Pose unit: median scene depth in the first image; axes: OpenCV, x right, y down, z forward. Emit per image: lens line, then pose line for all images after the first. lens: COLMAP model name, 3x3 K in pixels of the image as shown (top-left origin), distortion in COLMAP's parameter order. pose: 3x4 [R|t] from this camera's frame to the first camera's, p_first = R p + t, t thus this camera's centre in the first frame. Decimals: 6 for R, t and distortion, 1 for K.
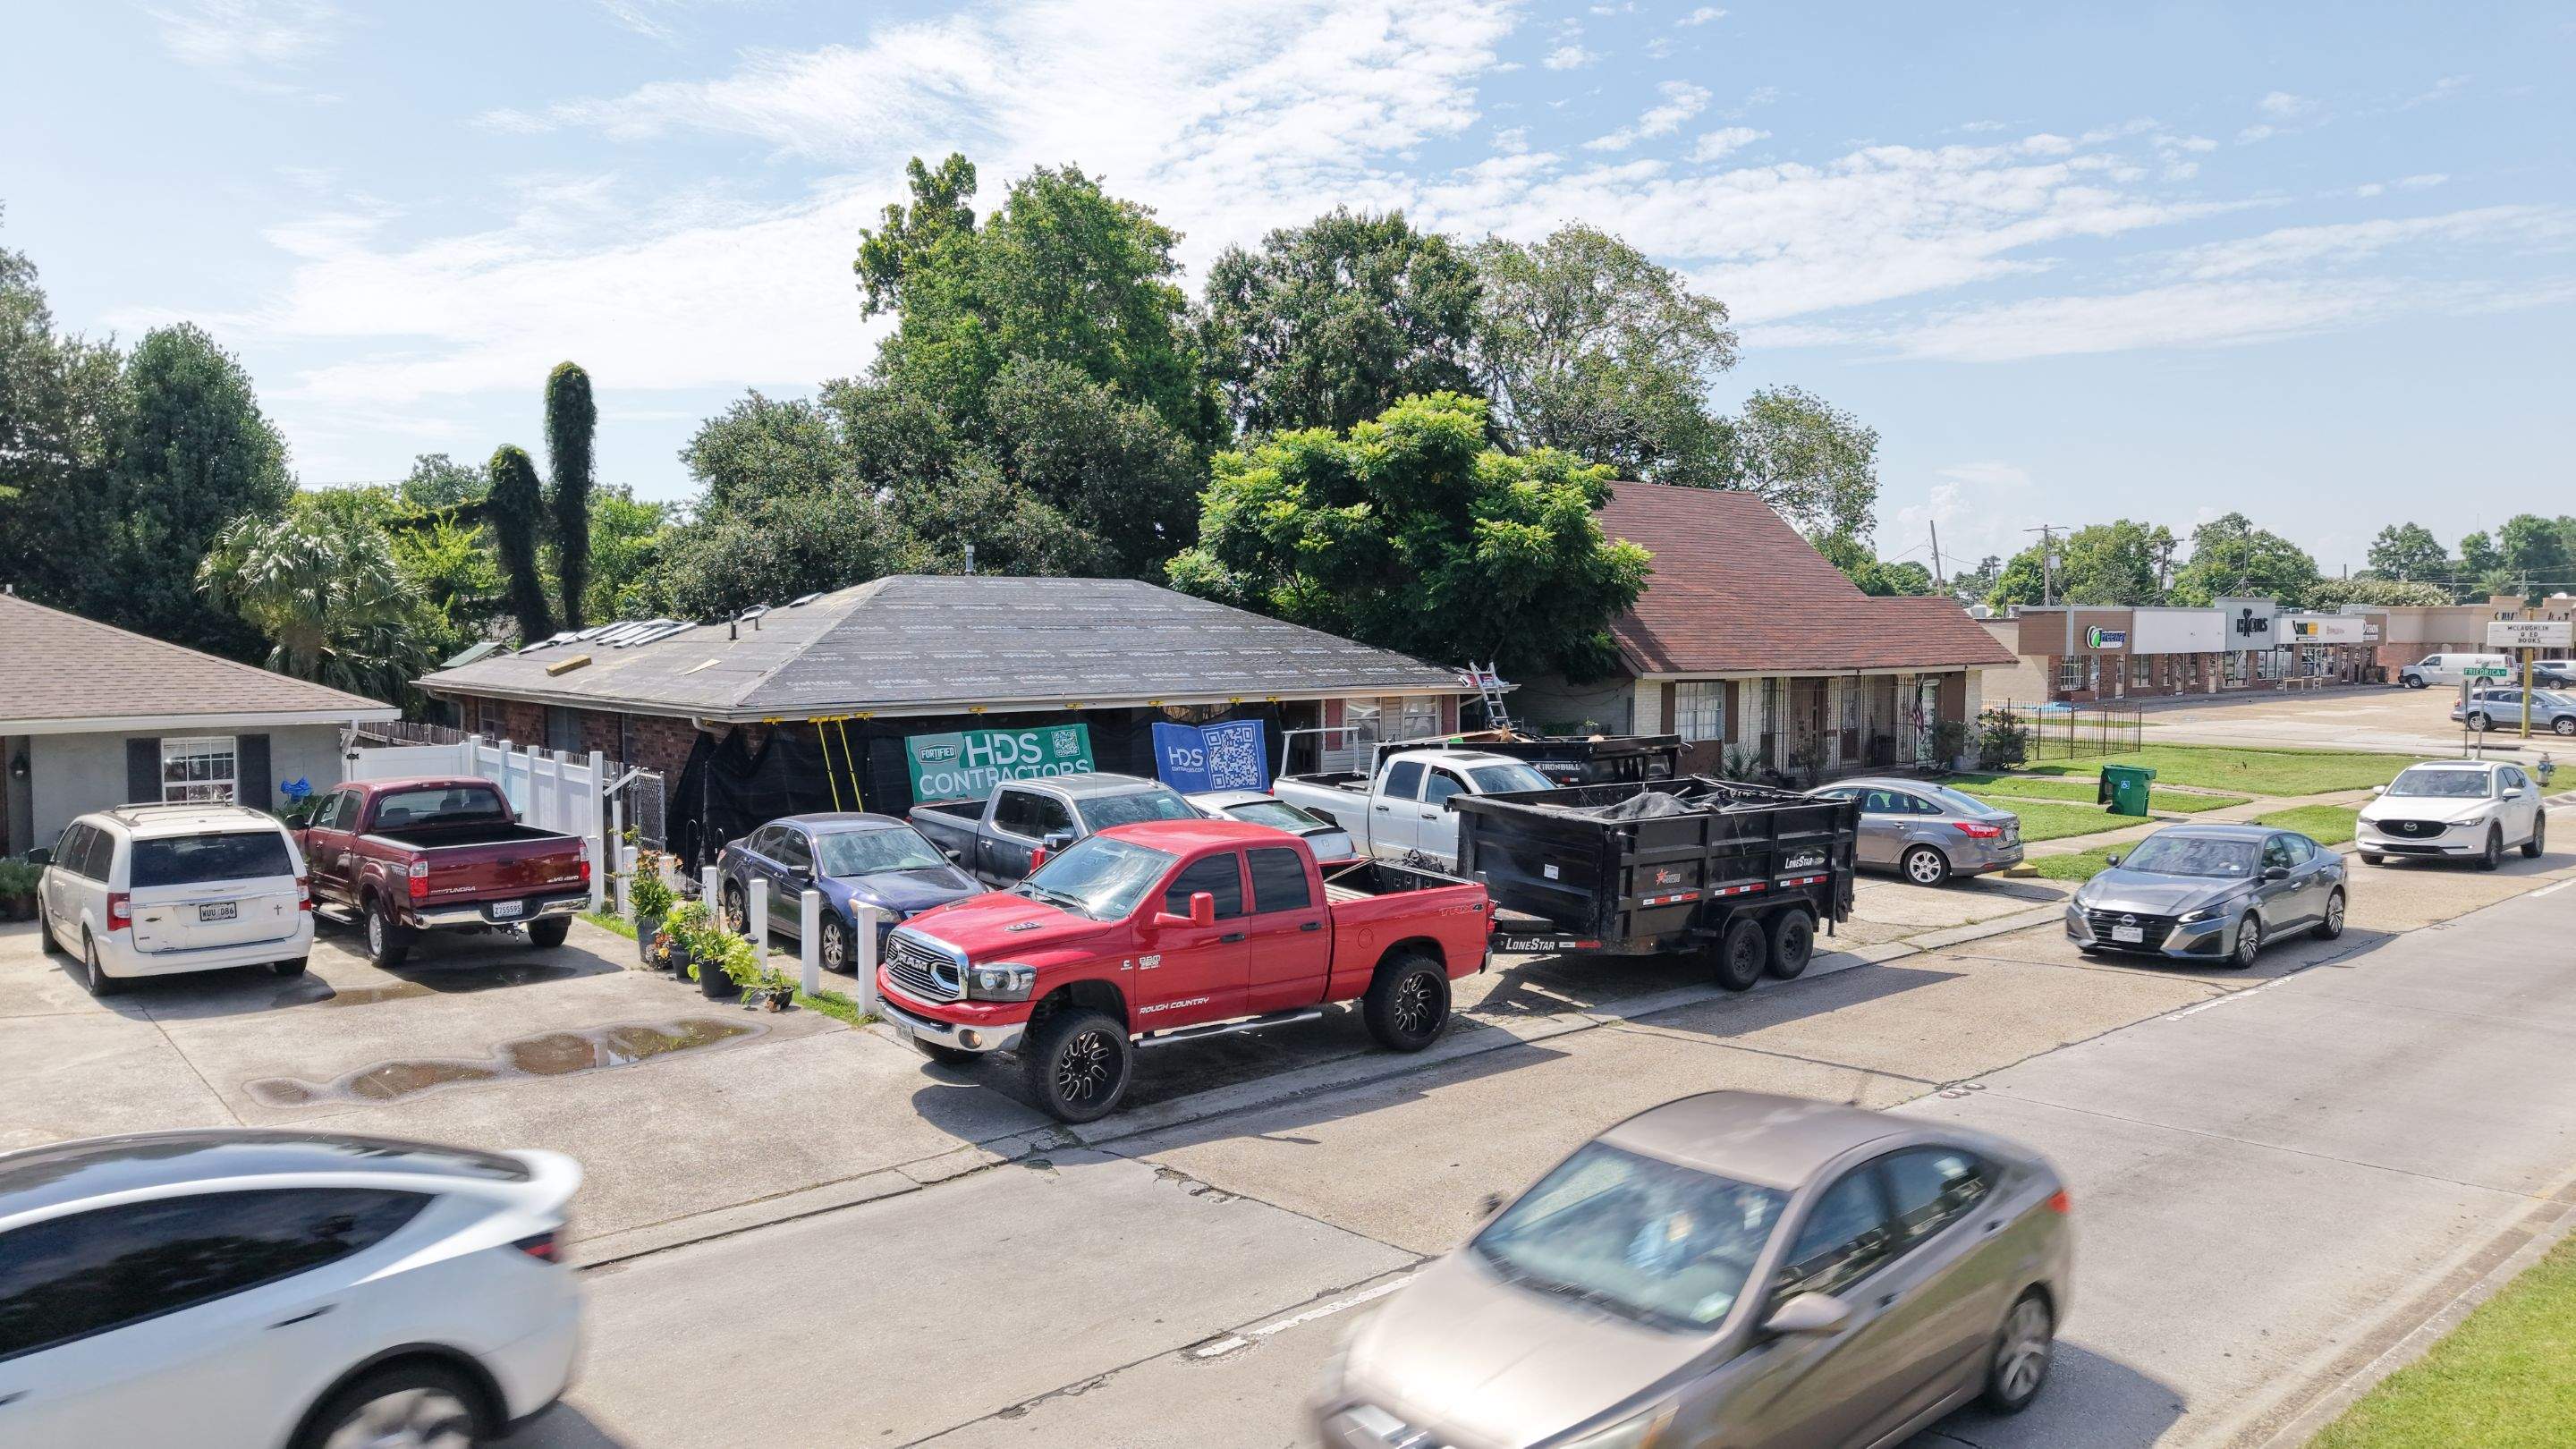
lens RADIAL K [[1727.5, 0, 1324.6], [0, 1727.5, 726.8], [0, 0, 1]] dist [0.038233, -0.031634]
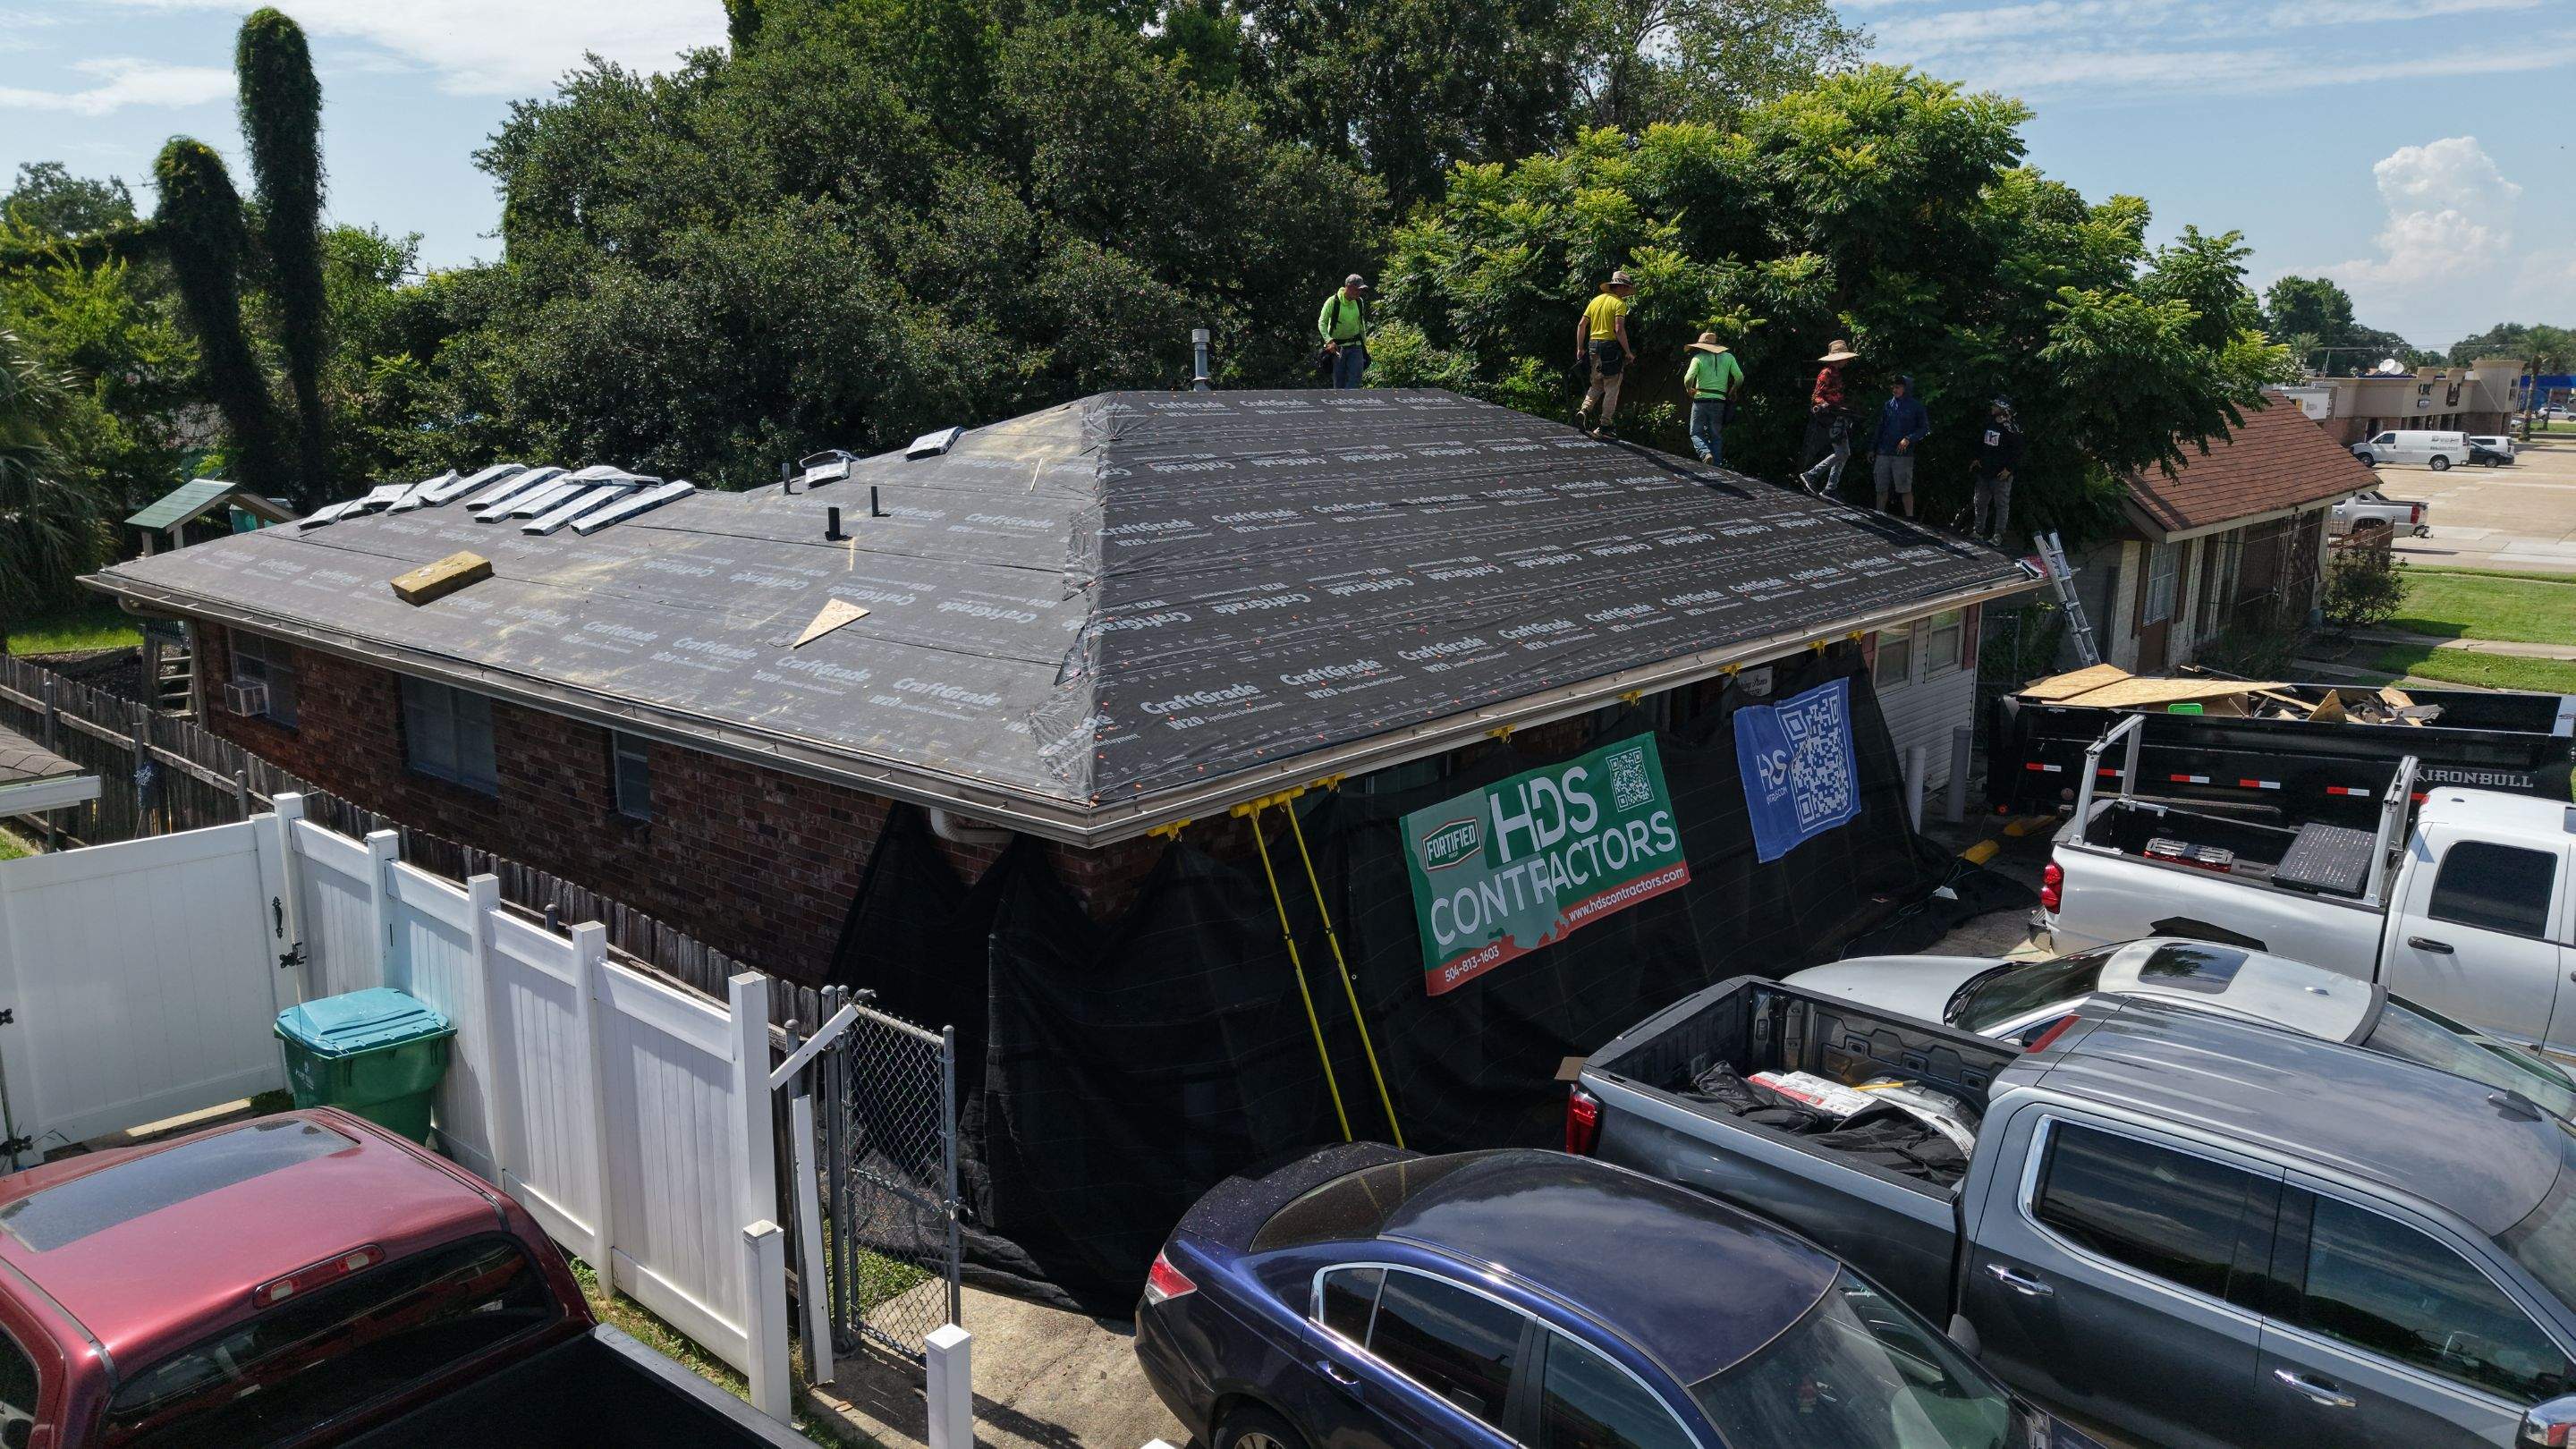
lens RADIAL K [[1725.7, 0, 1288.0], [0, 1725.7, 724.5], [0, 0, 1]] dist [0.020241, -0.000071]
pose [[0.991036, -0.020823, 0.131962, -0.302044], [0.002170, 0.990157, 0.139946, -0.070519], [-0.133577, -0.138405, 0.981326, 0.554315]]
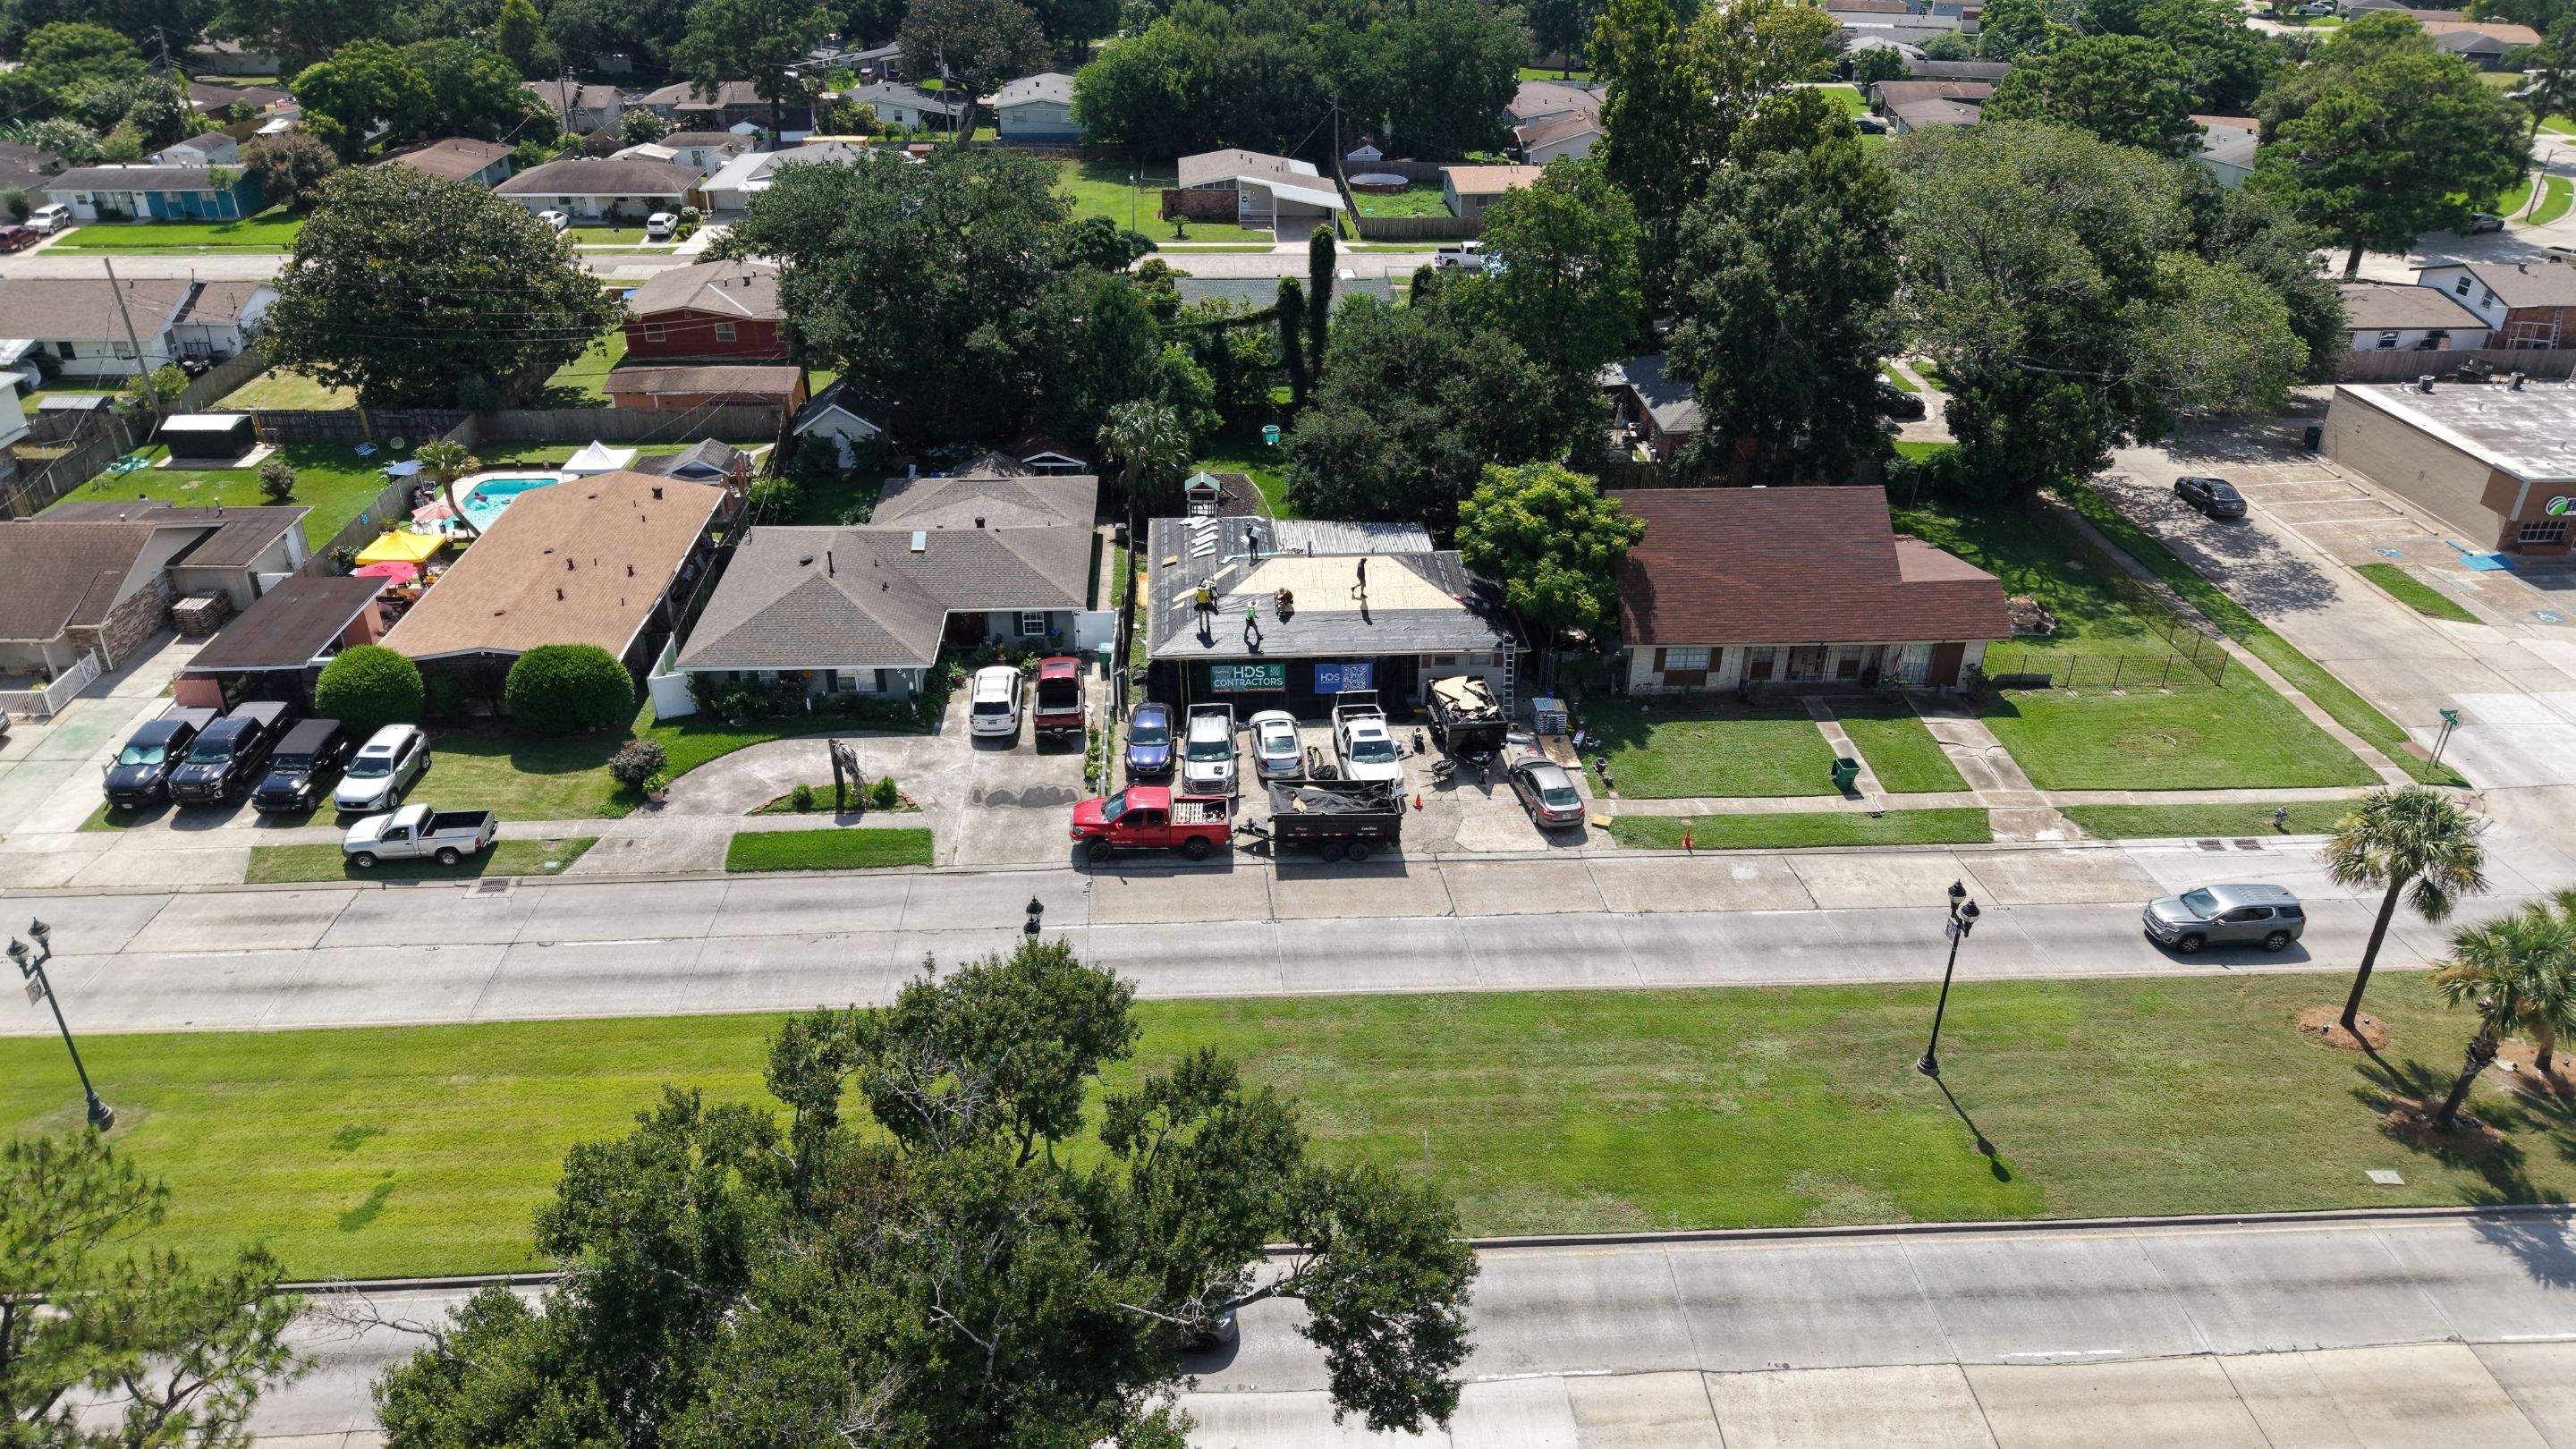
lens RADIAL K [[1729.6, 0, 1329.8], [0, 1729.6, 728.0], [0, 0, 1]] dist [0.053592, -0.058239]
pose [[0.804844, 0.300491, -0.511792, 1.322802], [-0.066685, 0.902675, 0.425125, -1.059791], [0.589728, -0.308030, 0.746551, -0.987575]]
